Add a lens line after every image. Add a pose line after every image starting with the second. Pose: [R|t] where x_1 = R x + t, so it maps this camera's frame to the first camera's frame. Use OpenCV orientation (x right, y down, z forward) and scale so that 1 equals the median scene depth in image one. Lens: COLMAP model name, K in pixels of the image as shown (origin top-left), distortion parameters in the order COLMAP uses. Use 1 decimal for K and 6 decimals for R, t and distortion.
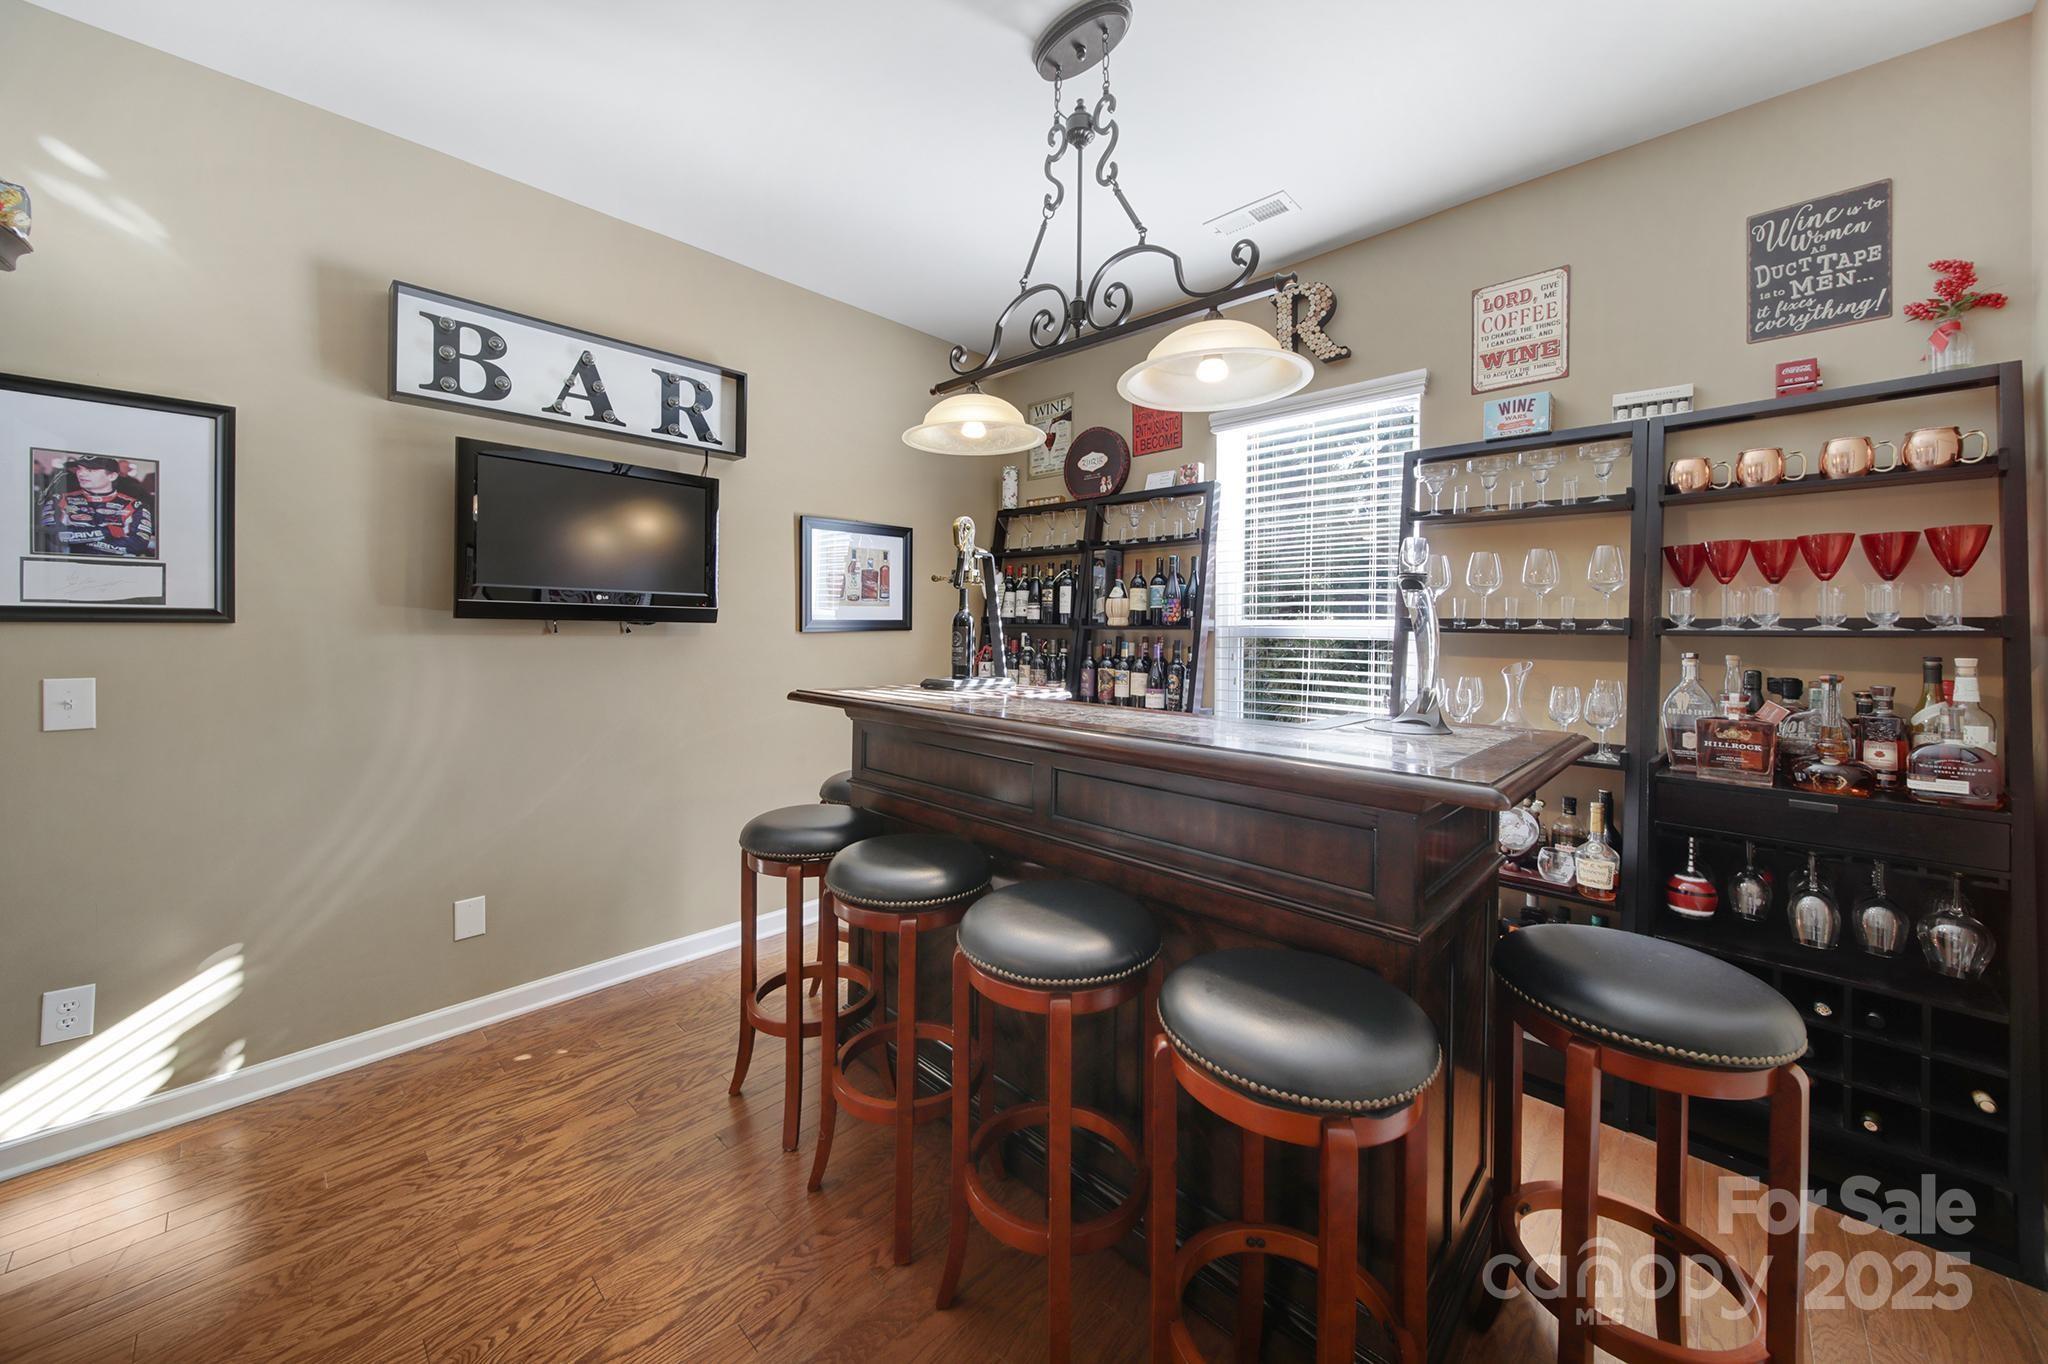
lens RADIAL K [[727.6, 0, 1028.2], [0, 727.6, 621.2], [0, 0, 1]] dist [0.000236, -0.002111]
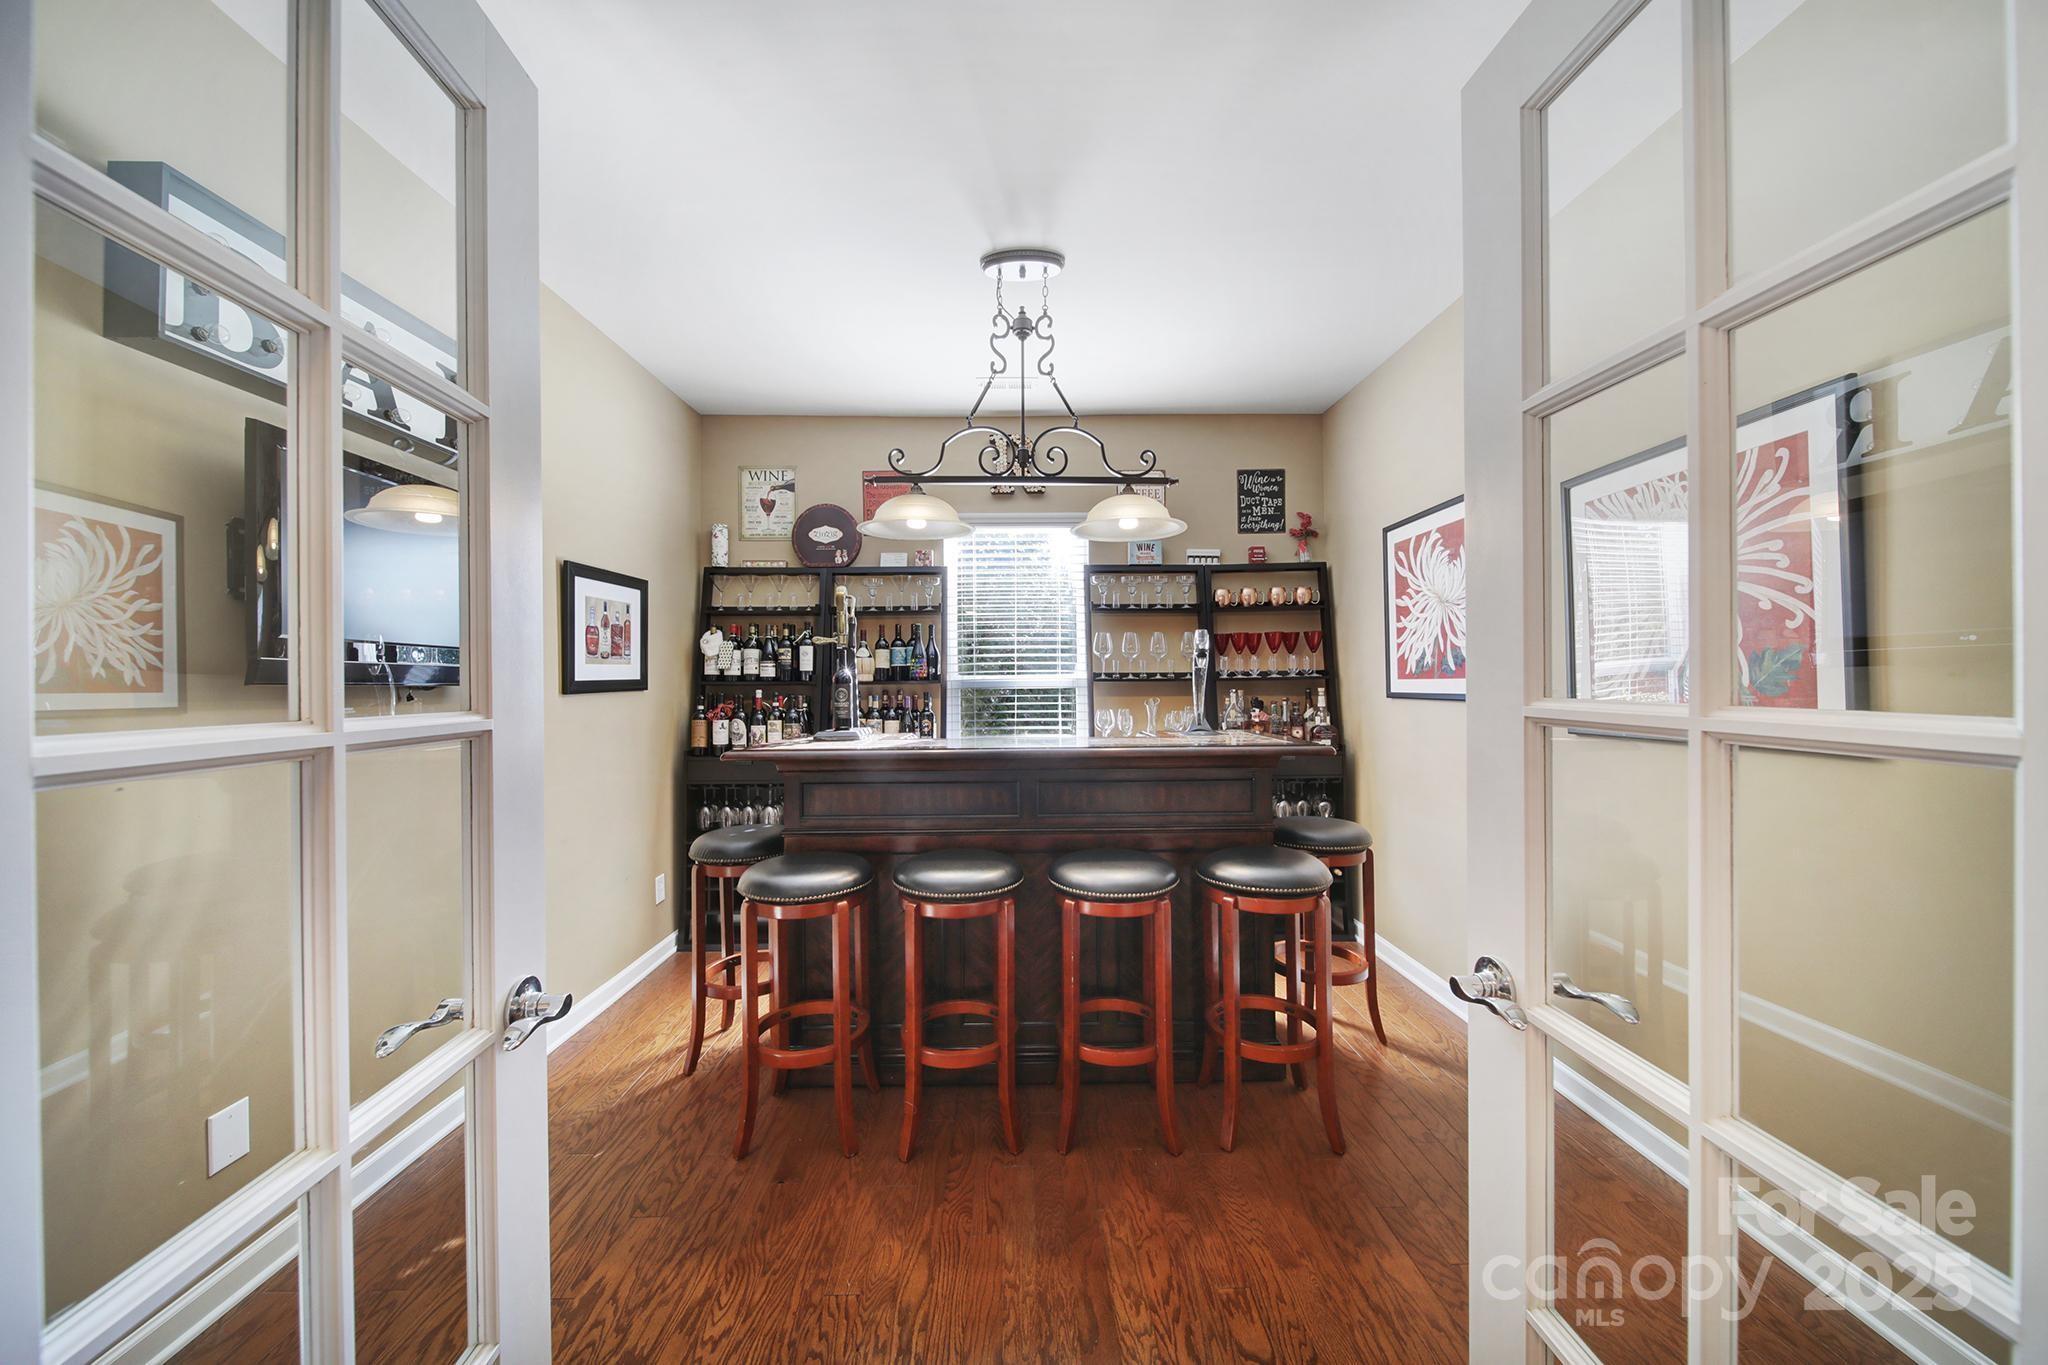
lens RADIAL K [[715.5, 0, 1021.6], [0, 715.5, 671.0], [0, 0, 1]] dist [0.000522, -0.002076]
pose [[0.715088, -0.006261, 0.699007, -0.639085], [0.011162, 0.999935, -0.002463, -0.006134], [-0.698946, 0.009563, 0.715111, 0.013434]]
